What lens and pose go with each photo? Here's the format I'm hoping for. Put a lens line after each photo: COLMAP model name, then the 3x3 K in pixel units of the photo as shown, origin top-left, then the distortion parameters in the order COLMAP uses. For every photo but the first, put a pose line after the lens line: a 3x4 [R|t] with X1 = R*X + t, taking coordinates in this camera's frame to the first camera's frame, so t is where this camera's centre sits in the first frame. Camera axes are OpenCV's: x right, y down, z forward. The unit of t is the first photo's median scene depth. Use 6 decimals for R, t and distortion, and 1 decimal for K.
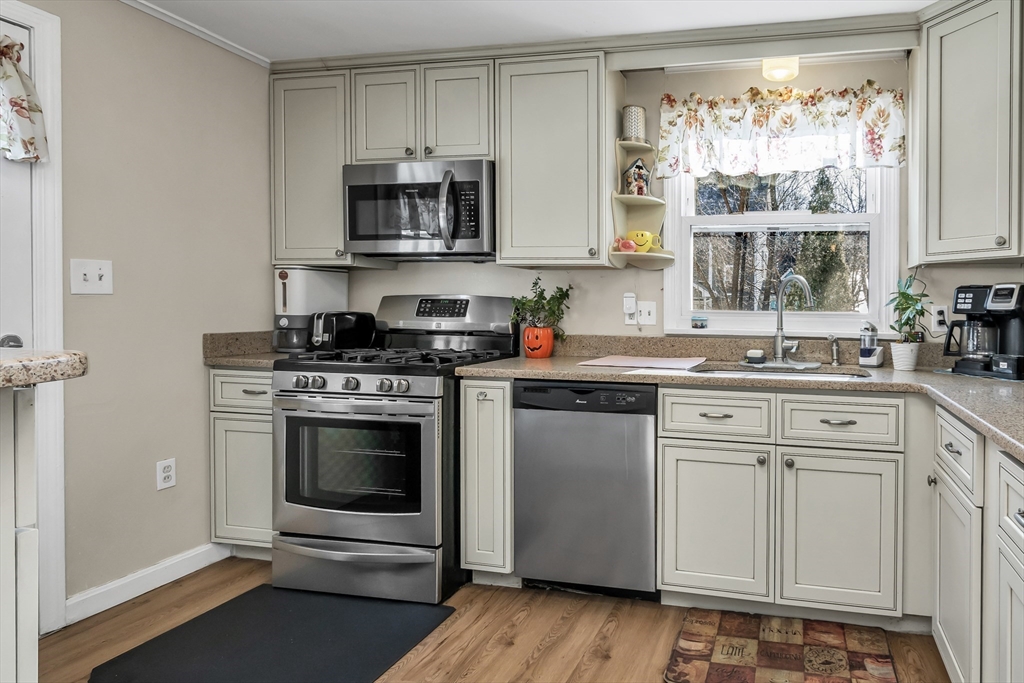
lens RADIAL K [[730.1, 0, 830.8], [0, 730.1, 338.2], [0, 0, 1]] dist [0.001559, -0.001707]
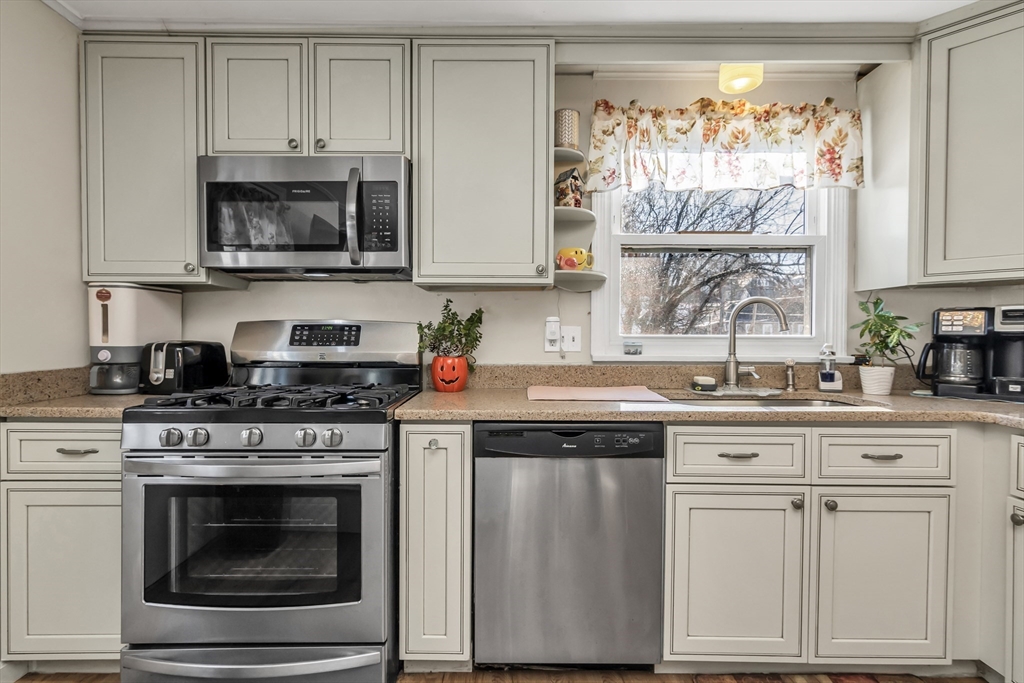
lens RADIAL K [[546.8, 0, 579.3], [0, 546.8, 349.9], [0, 0, 1]] dist [0.001368, 0.000505]
pose [[0.974387, -0.014936, 0.224381, -0.420651], [0.017422, 0.999807, -0.009106, -0.014941], [-0.224202, 0.012782, 0.974459, 0.348497]]
